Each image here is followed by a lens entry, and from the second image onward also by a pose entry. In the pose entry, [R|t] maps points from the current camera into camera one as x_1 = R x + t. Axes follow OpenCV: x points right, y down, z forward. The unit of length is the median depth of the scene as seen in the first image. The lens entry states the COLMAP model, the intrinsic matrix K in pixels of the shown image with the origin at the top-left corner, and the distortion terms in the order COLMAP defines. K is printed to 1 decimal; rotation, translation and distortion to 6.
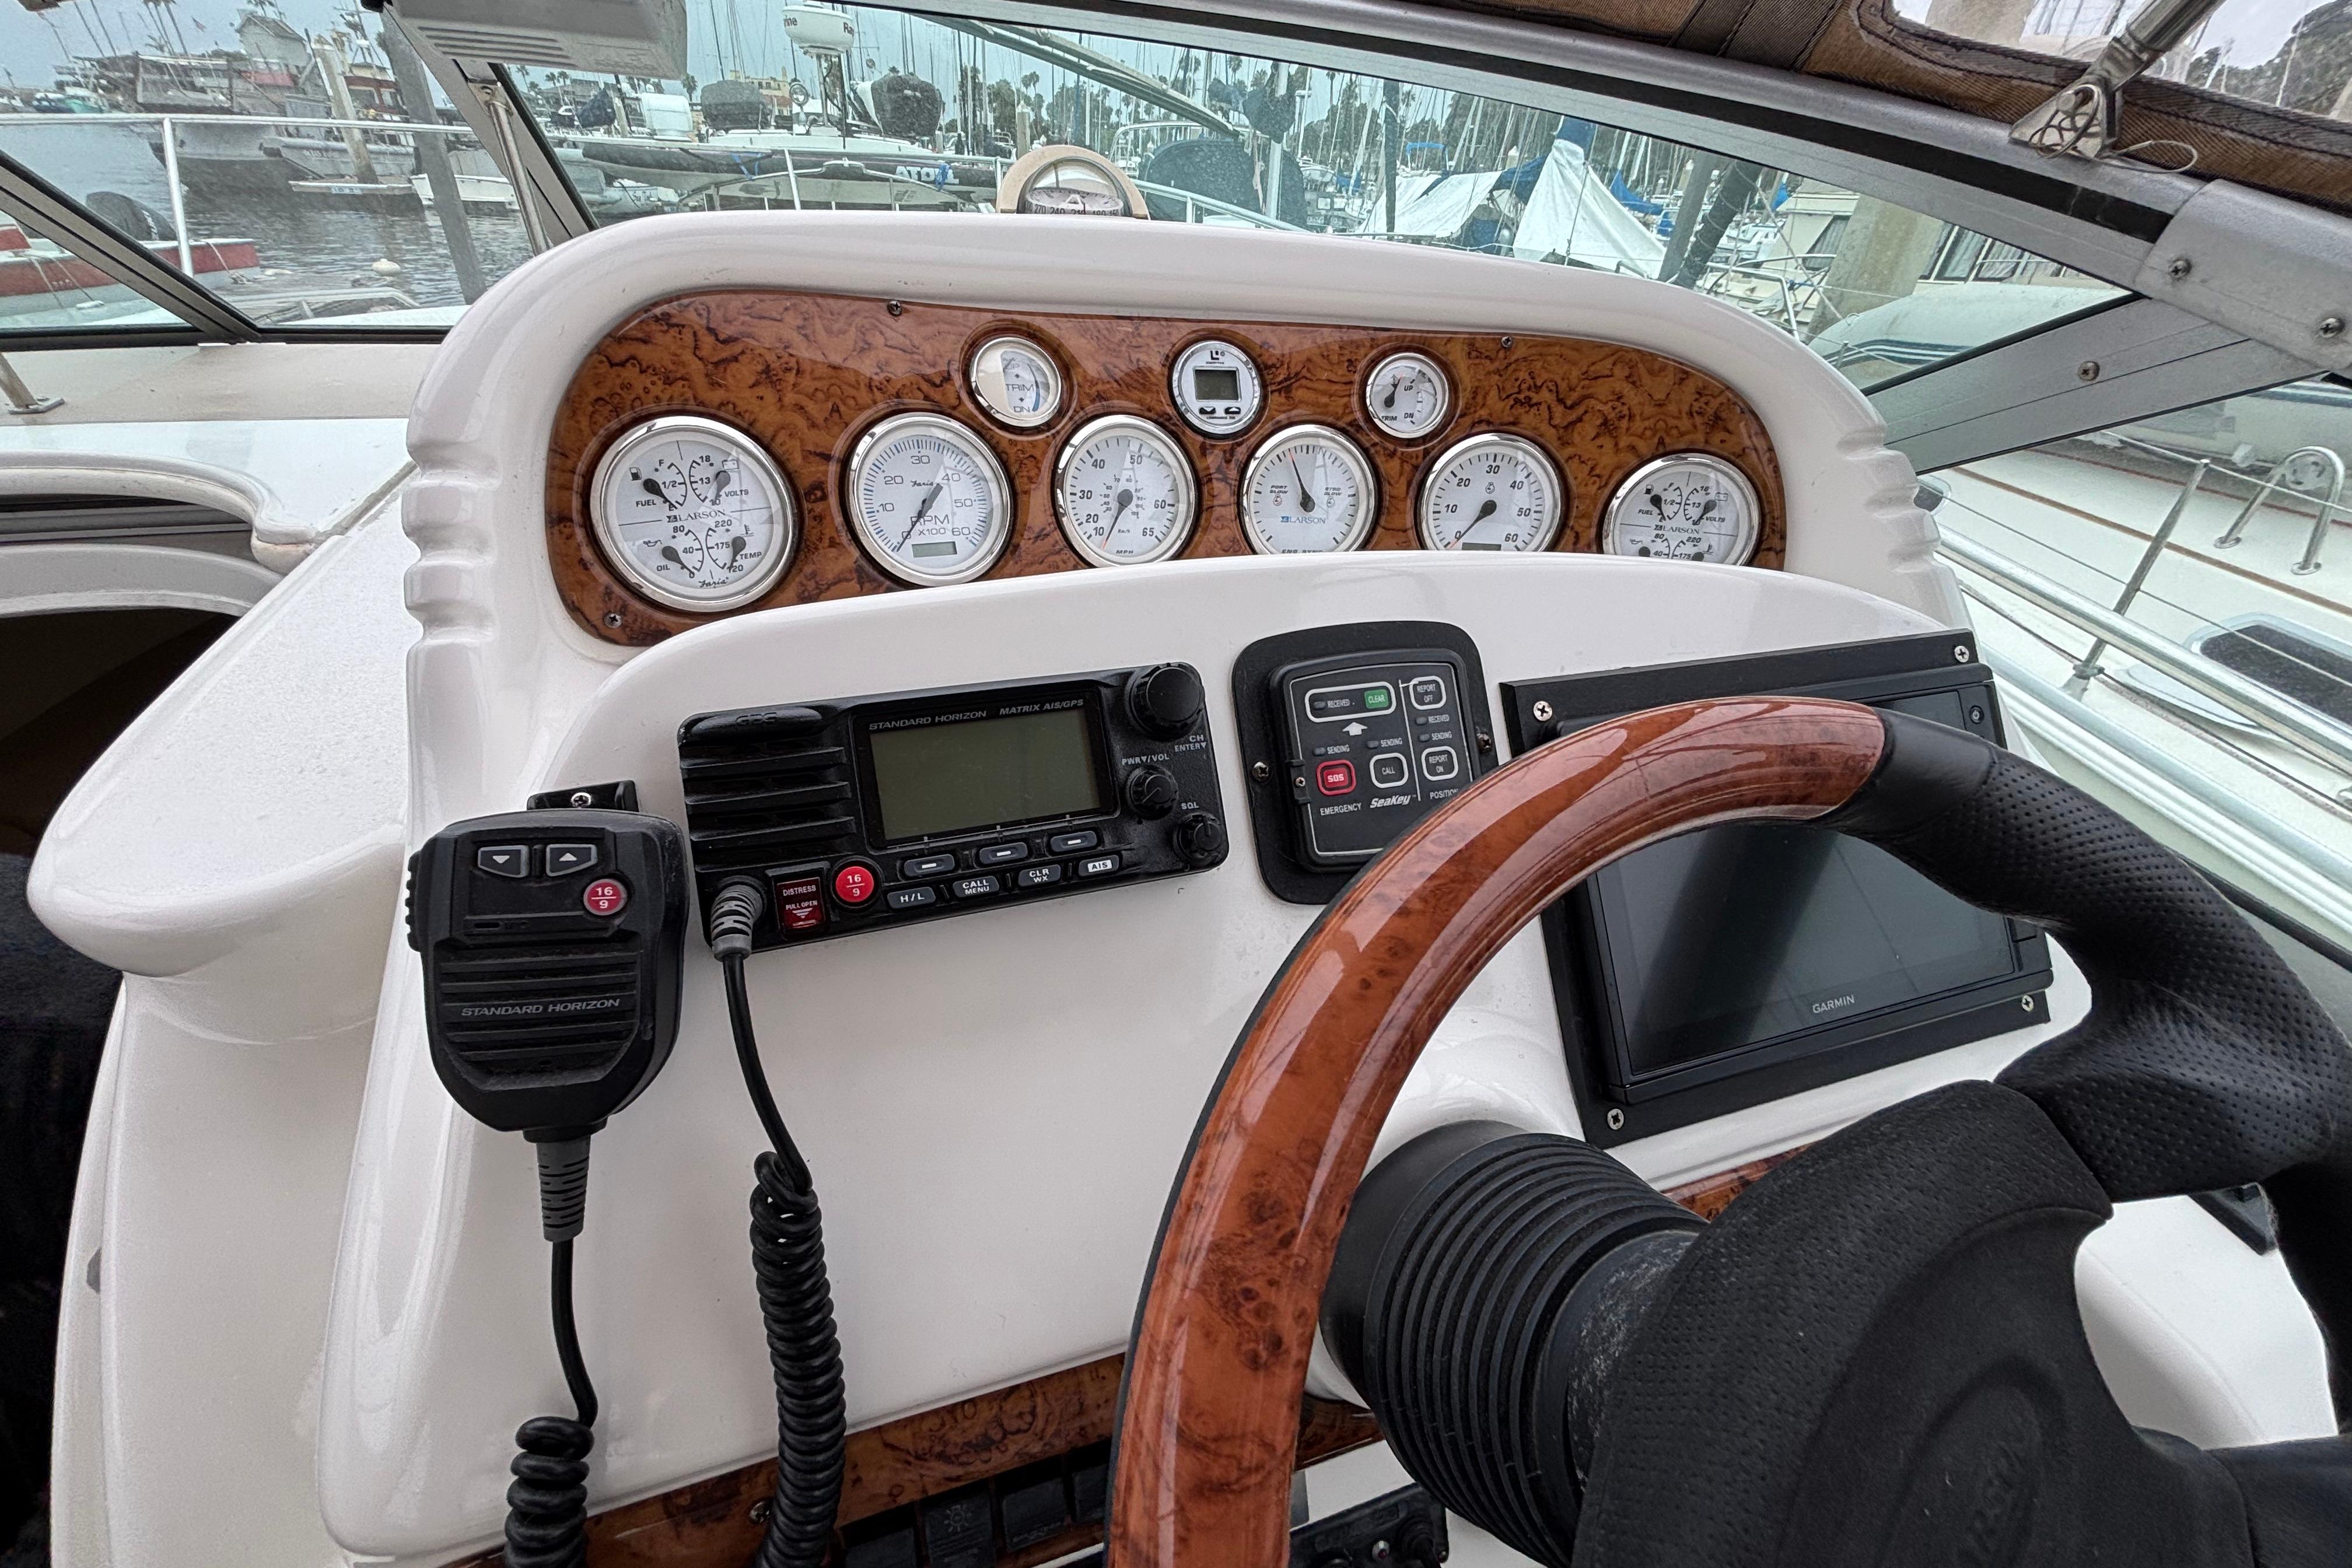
lens RADIAL K [[936.9, 0, 1174.0], [0, 936.9, 785.1], [0, 0, 1]] dist [0.002355, -0.002130]
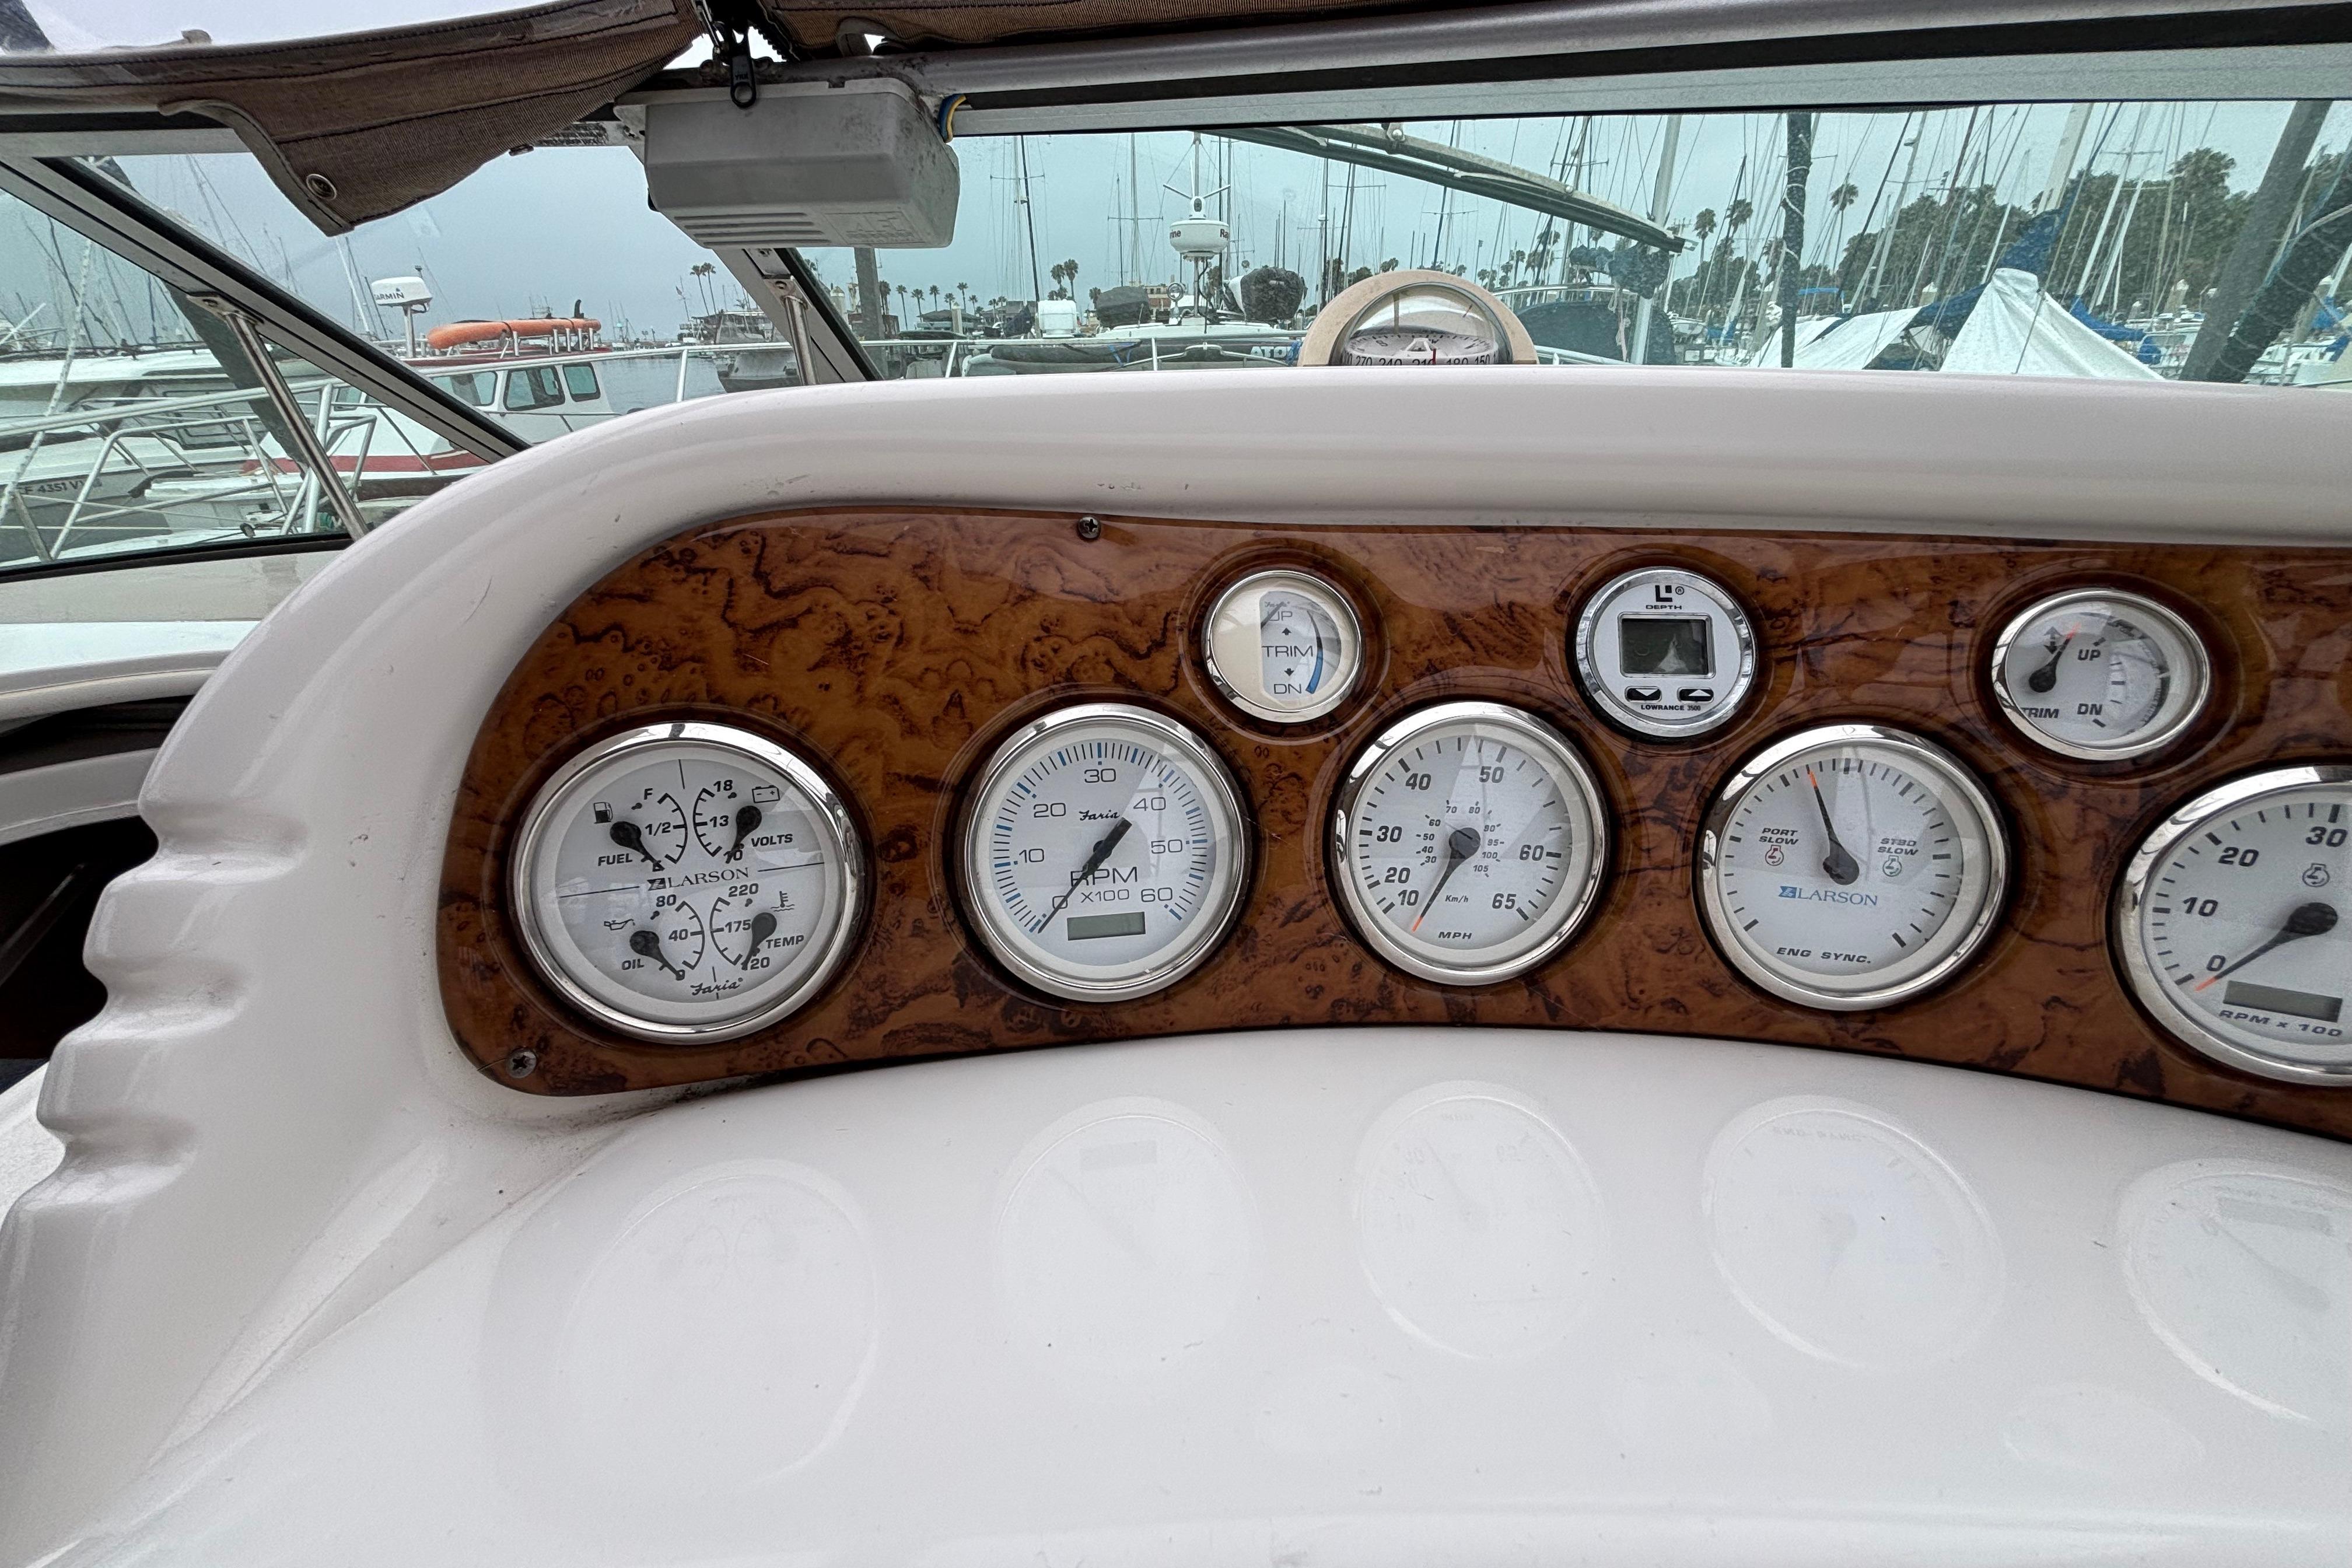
lens RADIAL K [[936.9, 0, 1171.1], [0, 936.9, 784.1], [0, 0, 1]] dist [0.002355, -0.002130]
pose [[0.944406, 0.079160, -0.319109, -0.041340], [-0.124453, 0.984432, -0.124115, -0.246942], [0.304317, 0.156929, 0.939556, 0.425696]]
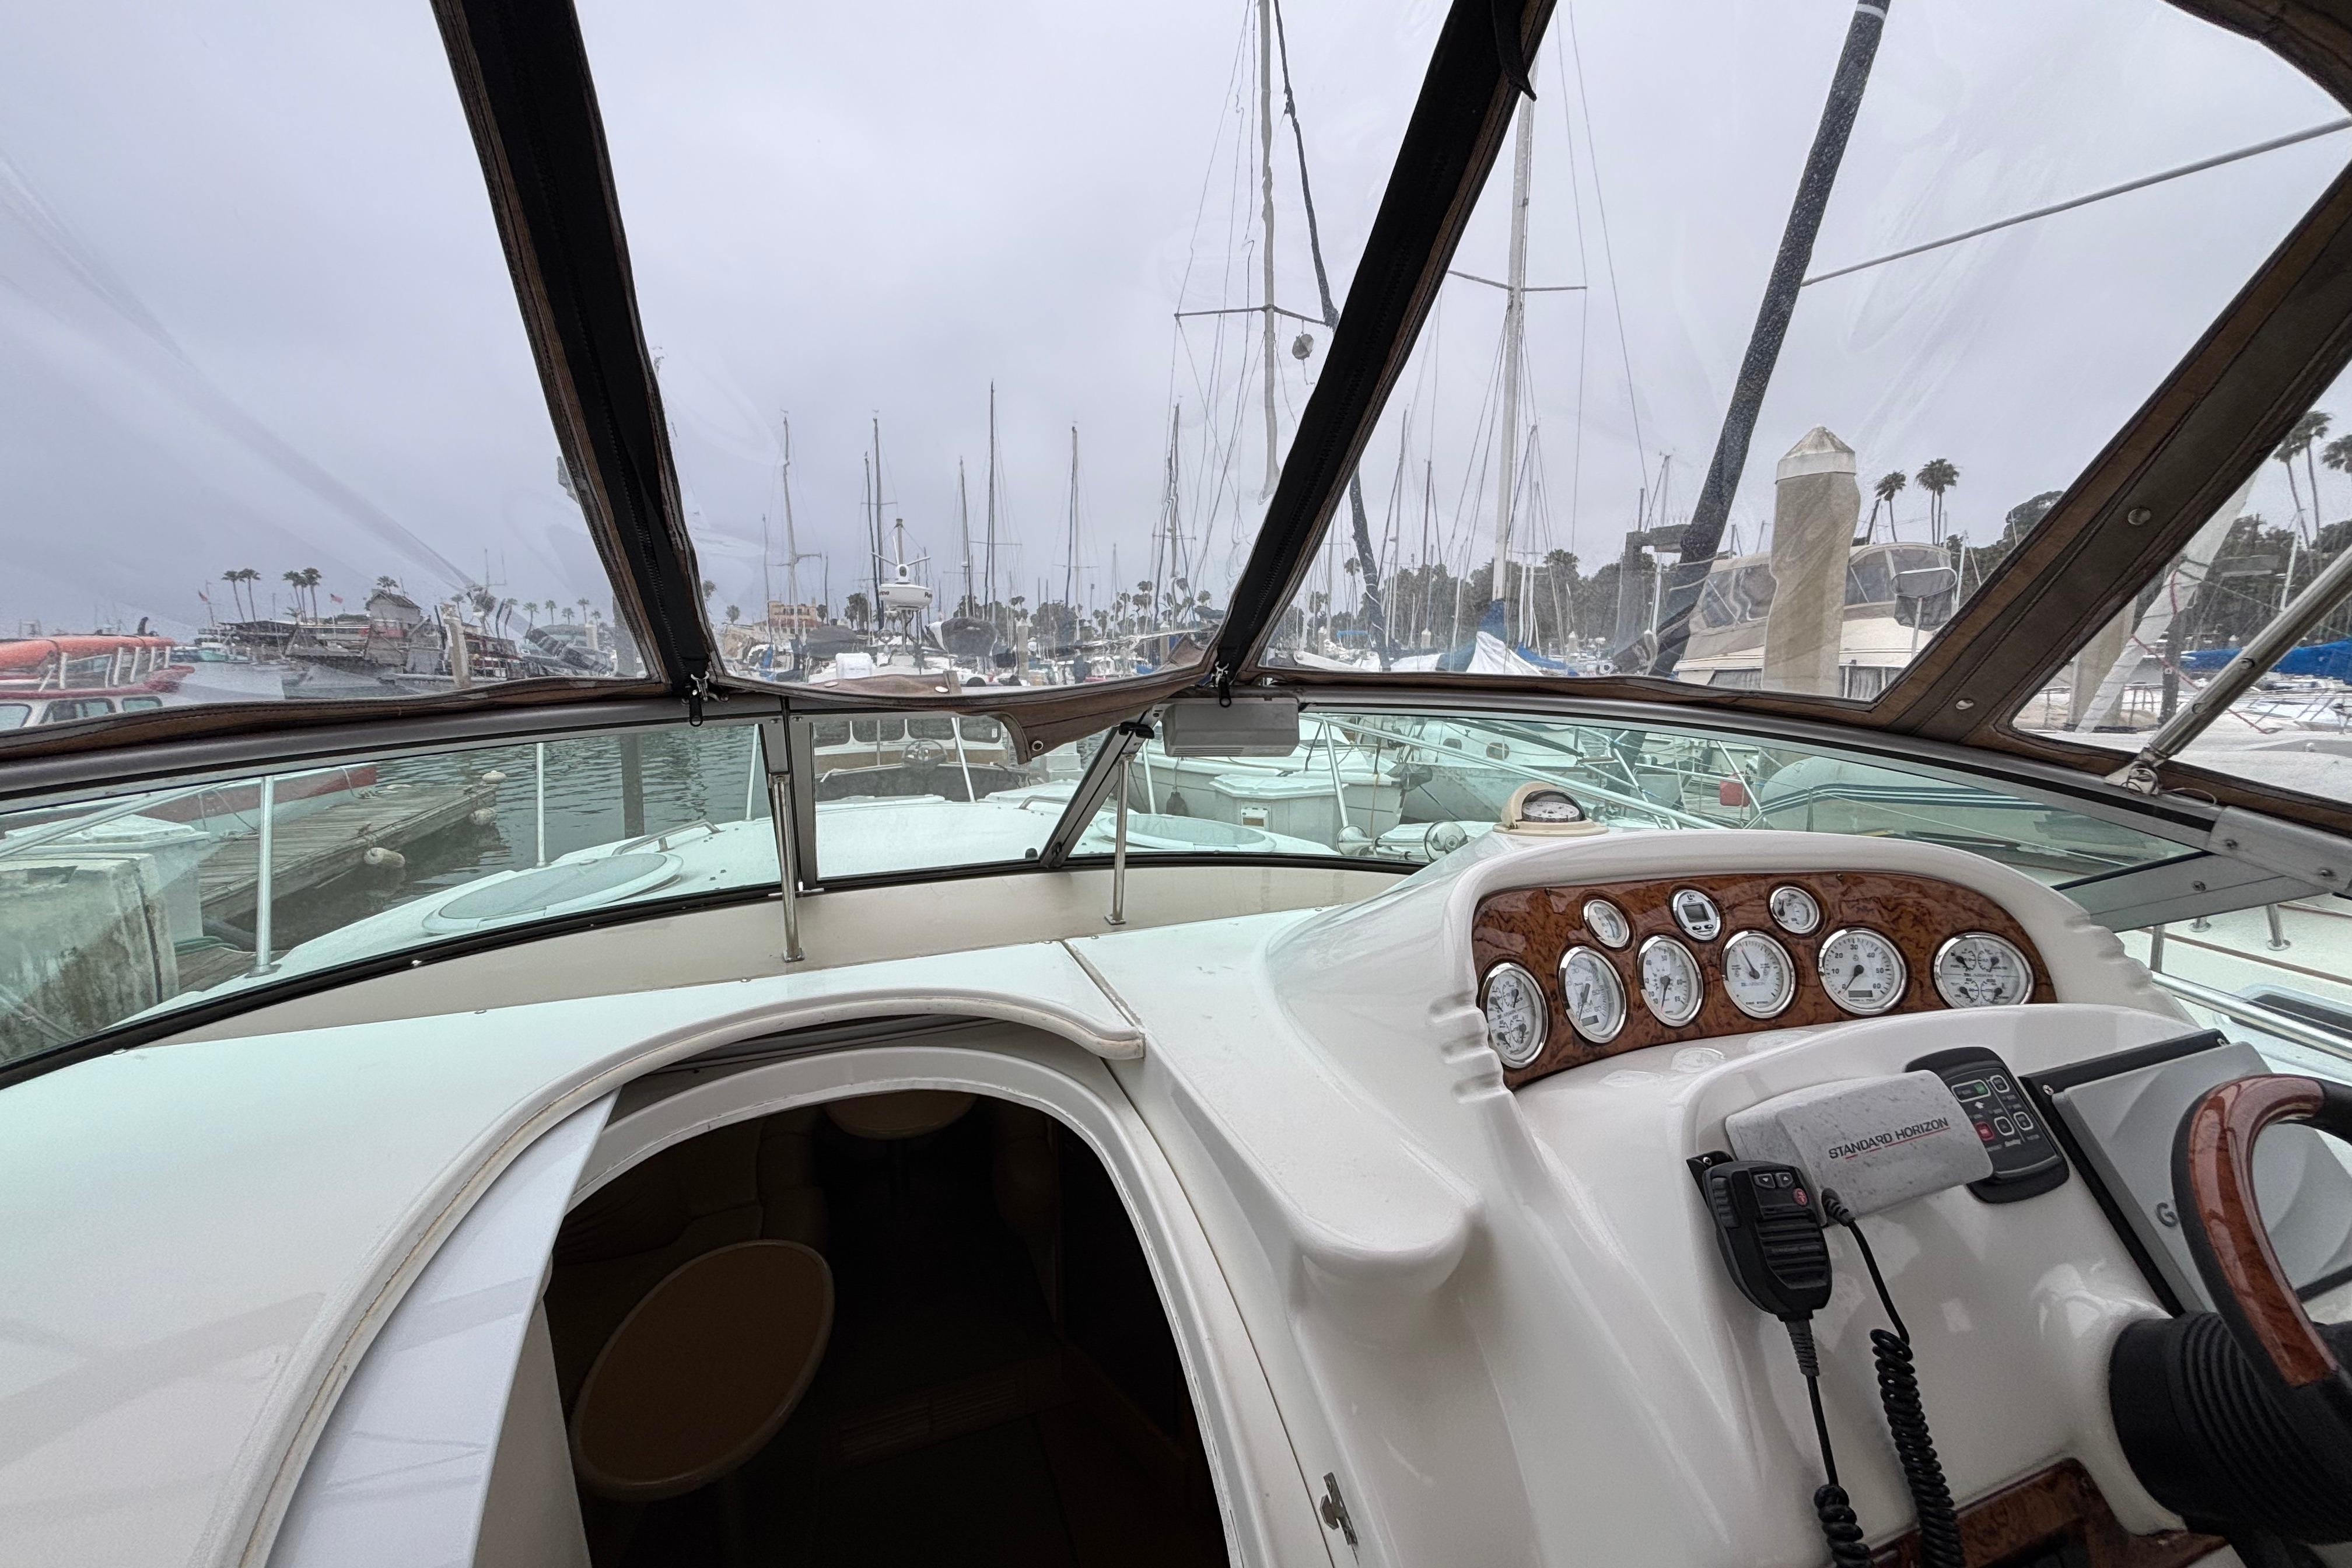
lens RADIAL K [[936.9, 0, 1160.4], [0, 936.9, 803.5], [0, 0, 1]] dist [0.002355, -0.002130]
pose [[0.997851, -0.058880, 0.028744, -0.976333], [0.065481, 0.911635, -0.405751, 0.030626], [-0.002314, 0.406761, 0.913532, -0.668973]]
